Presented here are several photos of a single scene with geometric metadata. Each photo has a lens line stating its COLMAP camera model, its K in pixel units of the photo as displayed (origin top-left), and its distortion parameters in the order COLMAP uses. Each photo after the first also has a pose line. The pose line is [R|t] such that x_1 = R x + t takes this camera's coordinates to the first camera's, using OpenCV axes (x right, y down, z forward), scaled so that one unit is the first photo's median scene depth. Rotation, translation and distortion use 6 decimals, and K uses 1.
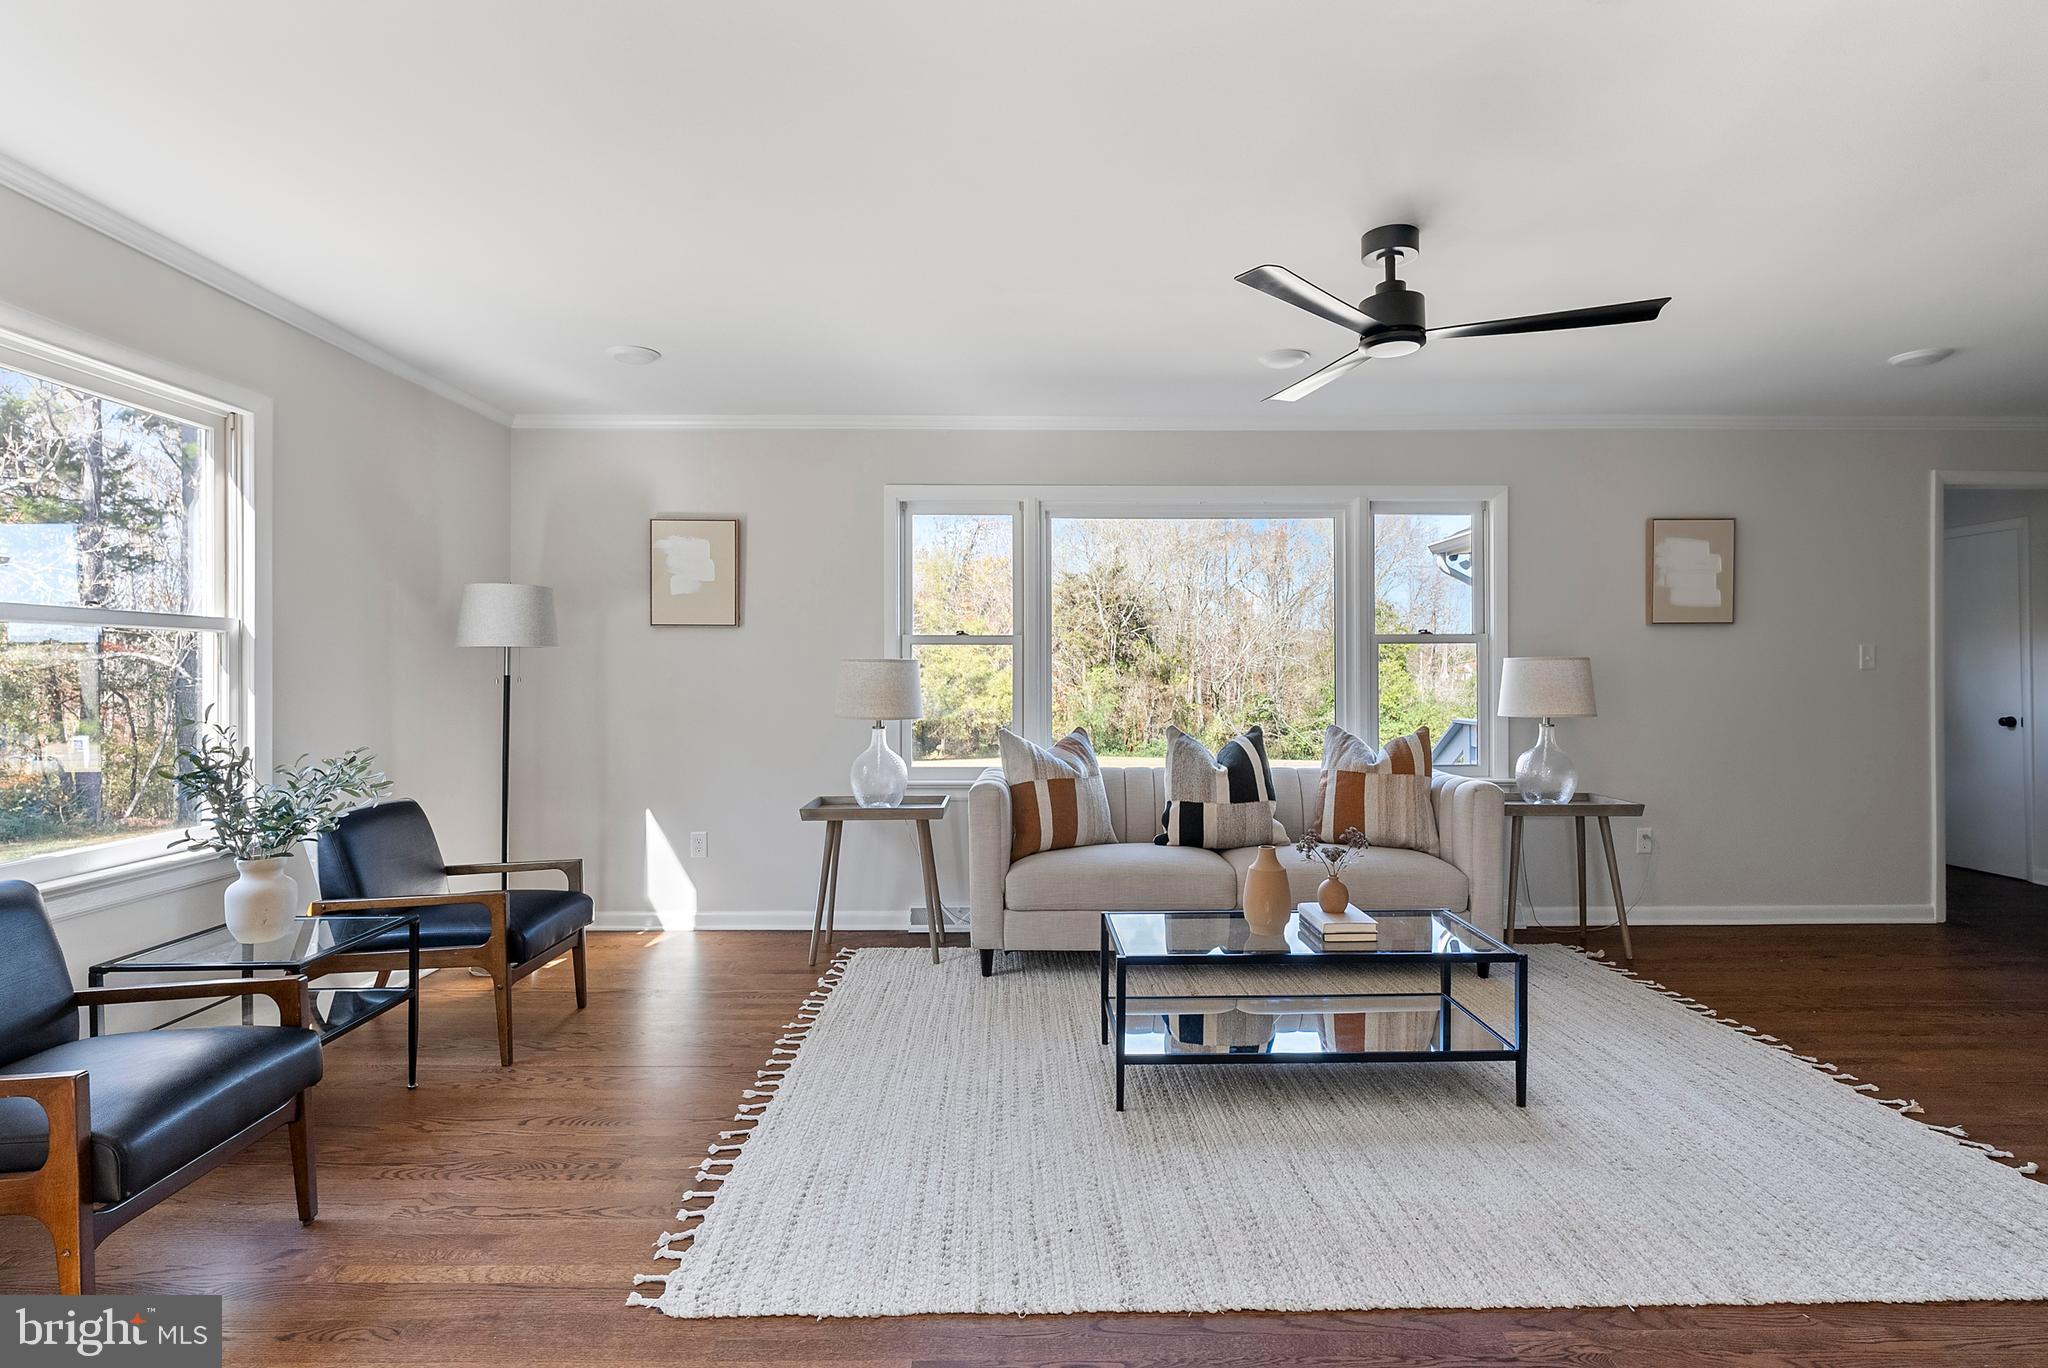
lens RADIAL K [[981.8, 0, 1023.7], [0, 981.8, 665.0], [0, 0, 1]] dist [-0.003873, 0.000625]
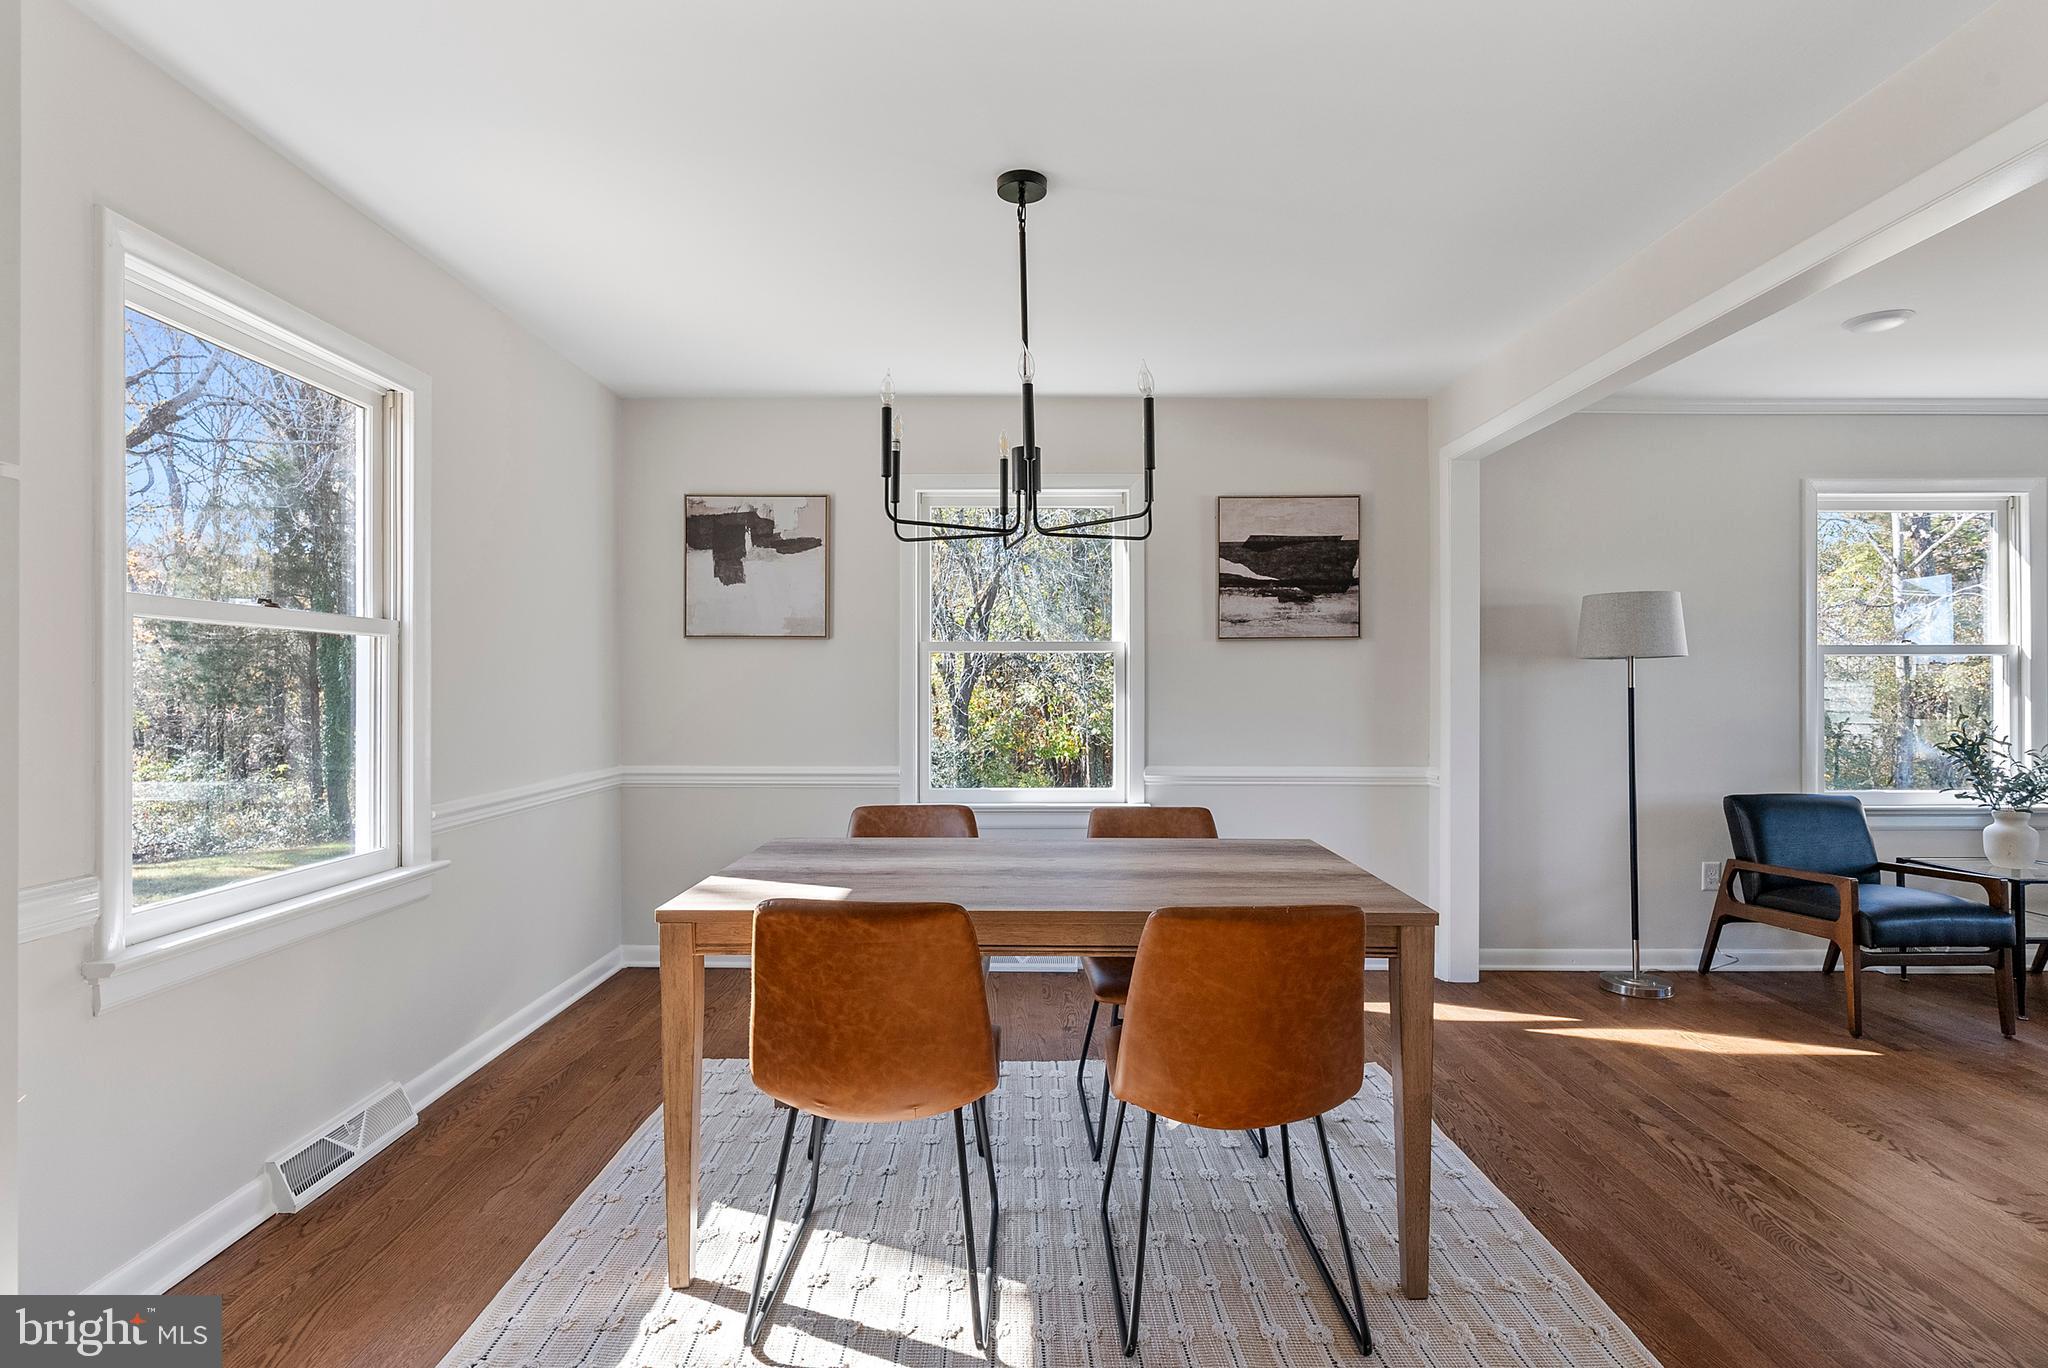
lens RADIAL K [[993.1, 0, 1024.0], [0, 993.1, 684.0], [0, 0, 1]] dist [-0.010357, 0.000794]
pose [[-0.013257, -0.000908, -0.999912, 0.461627], [0.011016, 0.999939, -0.001054, -0.005556], [0.999851, -0.011029, -0.013246, -0.291993]]
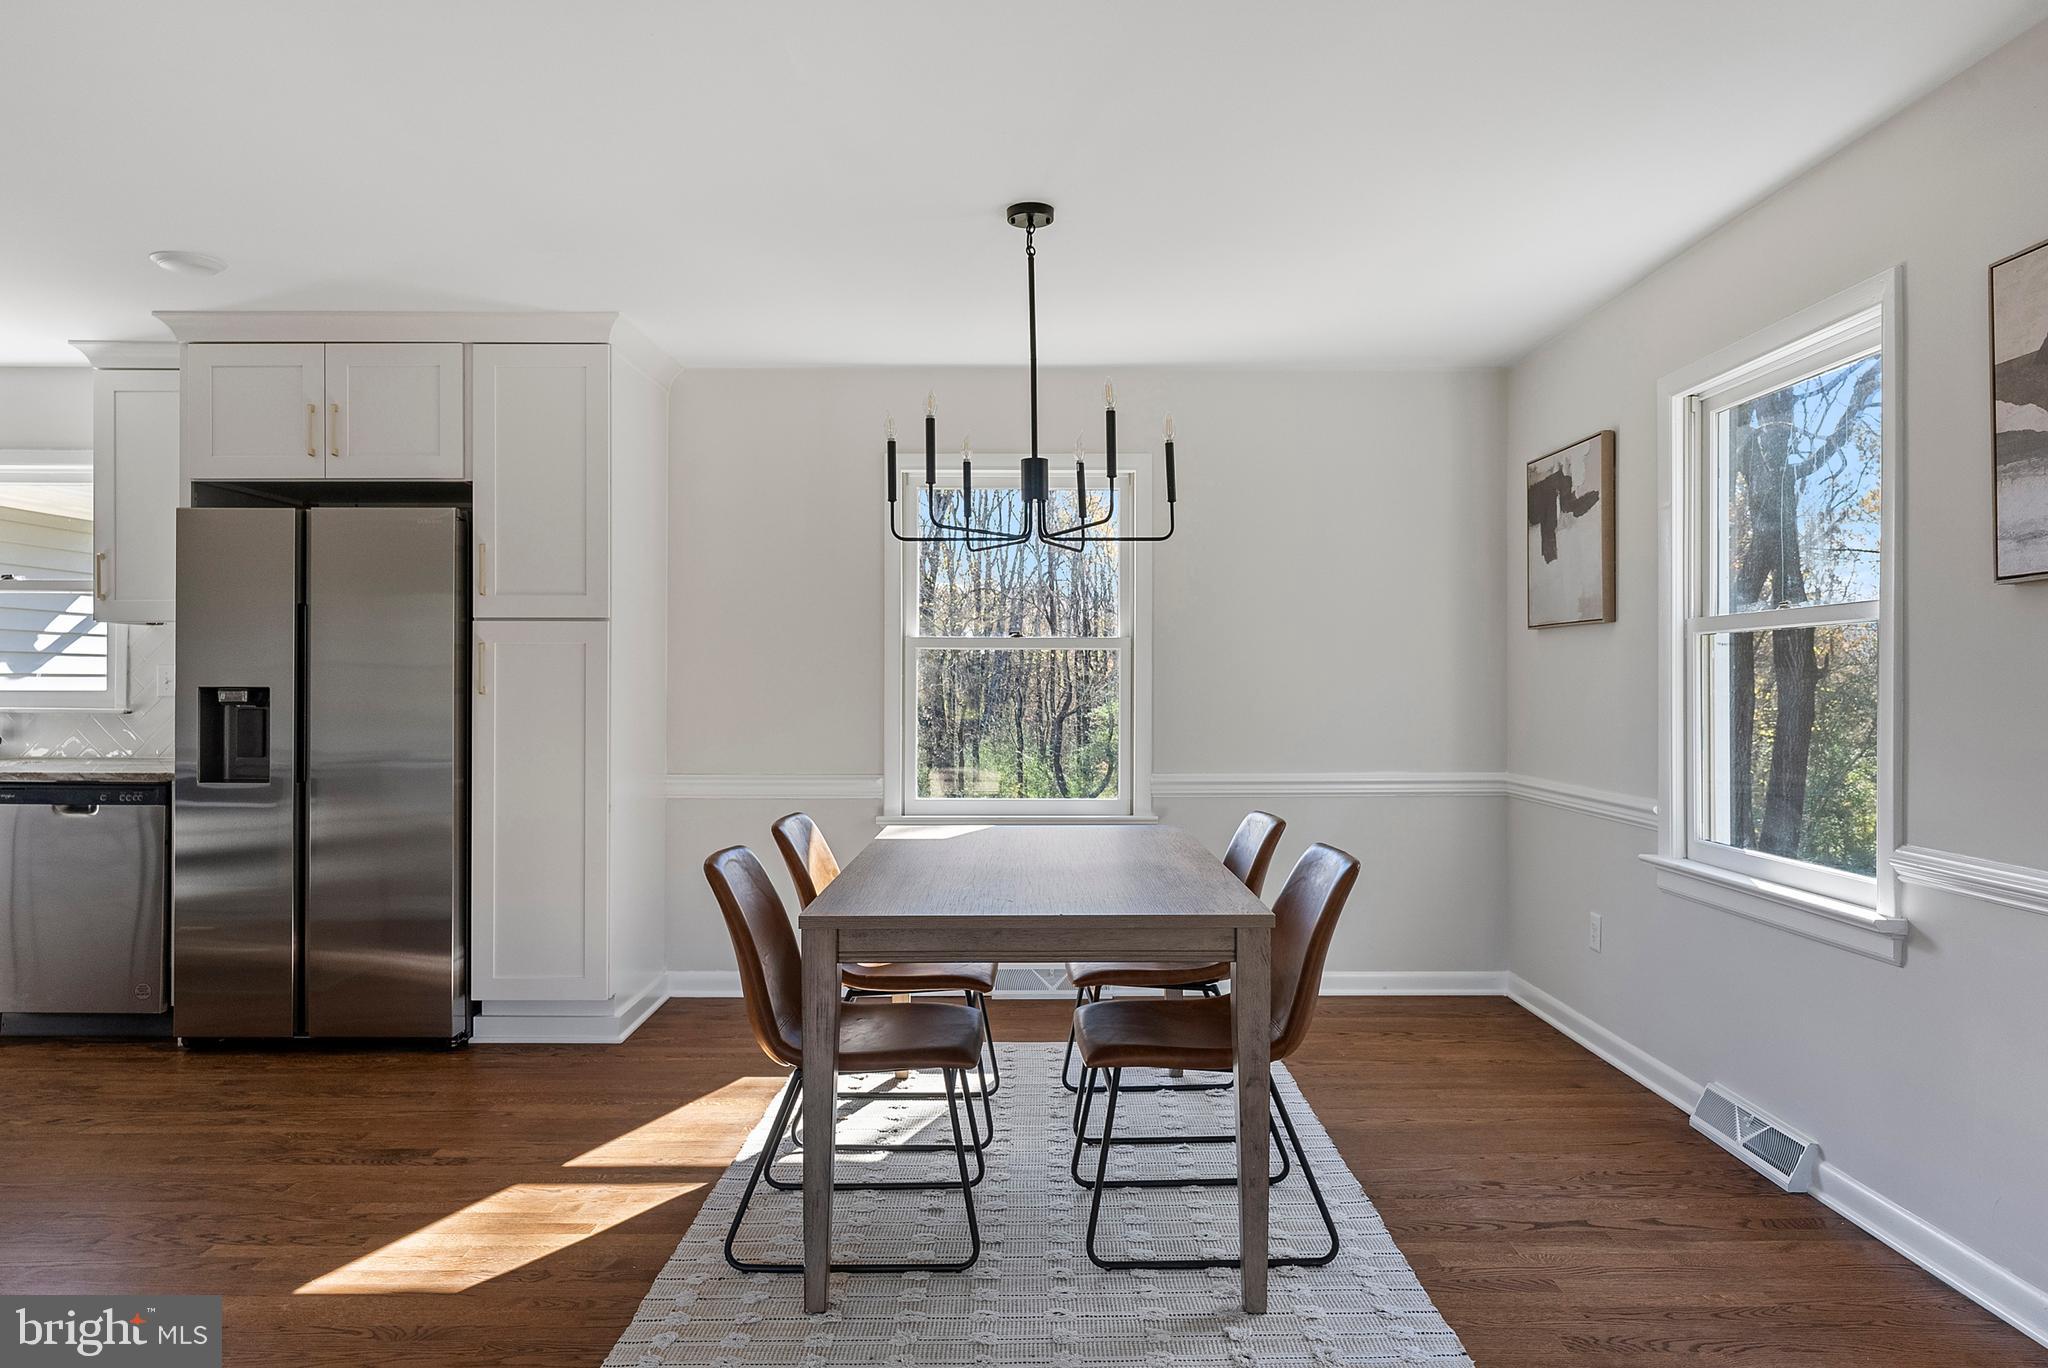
lens RADIAL K [[1289.3, 0, 1035.4], [0, 1289.3, 680.2], [0, 0, 1]] dist [-0.002732, 0.001054]
pose [[-0.999998, -0.001447, 0.001575, -0.127407], [-0.001471, 0.999886, -0.015028, 0.005239], [-0.001553, -0.015030, -0.999886, 0.505856]]
